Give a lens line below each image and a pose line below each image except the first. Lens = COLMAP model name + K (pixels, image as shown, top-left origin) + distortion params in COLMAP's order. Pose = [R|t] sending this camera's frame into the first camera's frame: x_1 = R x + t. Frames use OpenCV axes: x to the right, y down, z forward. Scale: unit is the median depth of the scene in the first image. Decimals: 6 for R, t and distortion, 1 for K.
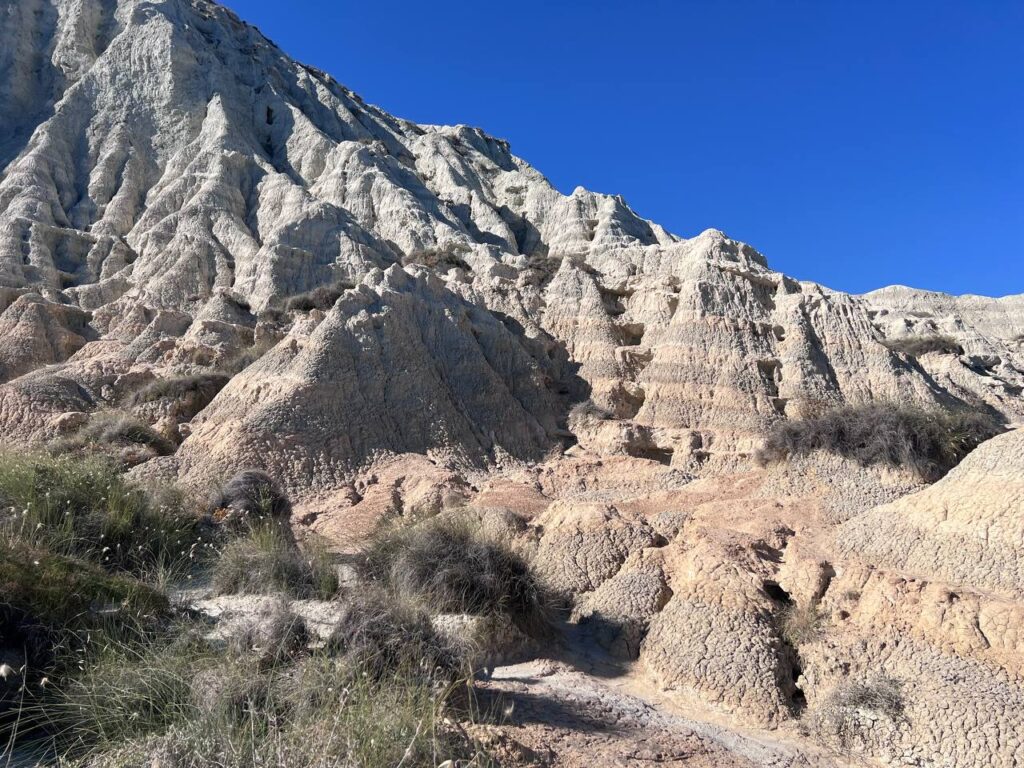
lens RADIAL K [[769.1, 0, 525.4], [0, 769.1, 389.5], [0, 0, 1]] dist [0.048150, -0.059053]
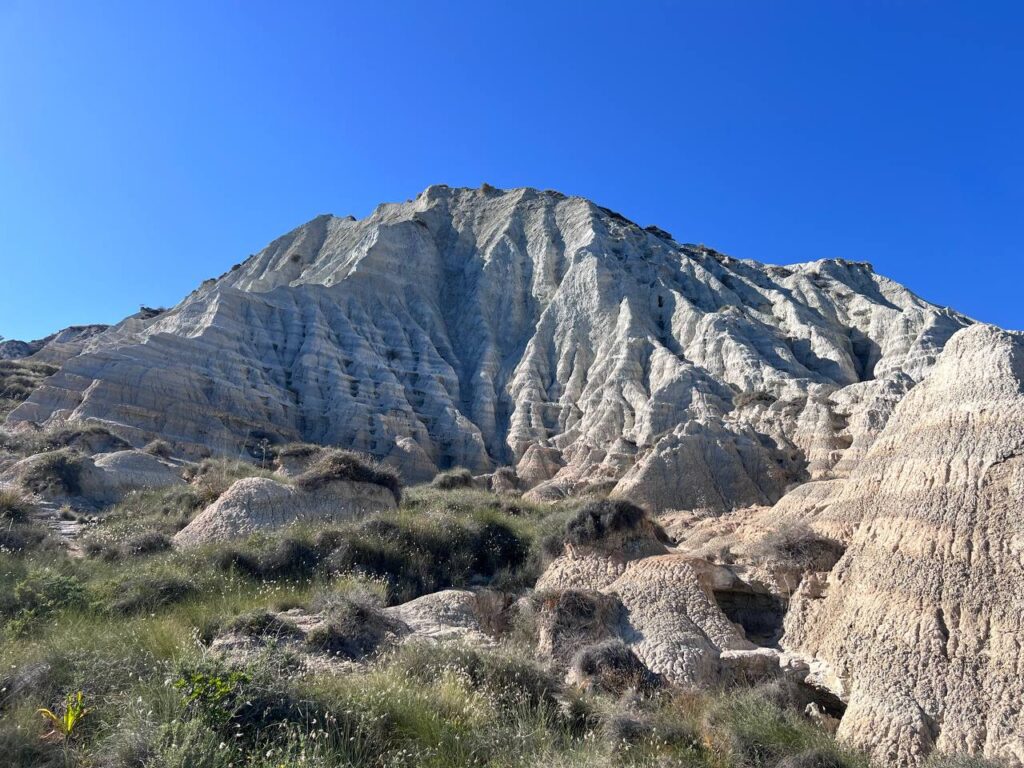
lens RADIAL K [[772.8, 0, 508.3], [0, 772.8, 374.1], [0, 0, 1]] dist [0.164106, -0.171583]
pose [[0.830550, -0.135868, -0.540118, 0.256834], [0.052573, 0.984583, -0.166833, 0.015818], [0.554458, 0.110167, 0.824888, -0.443512]]
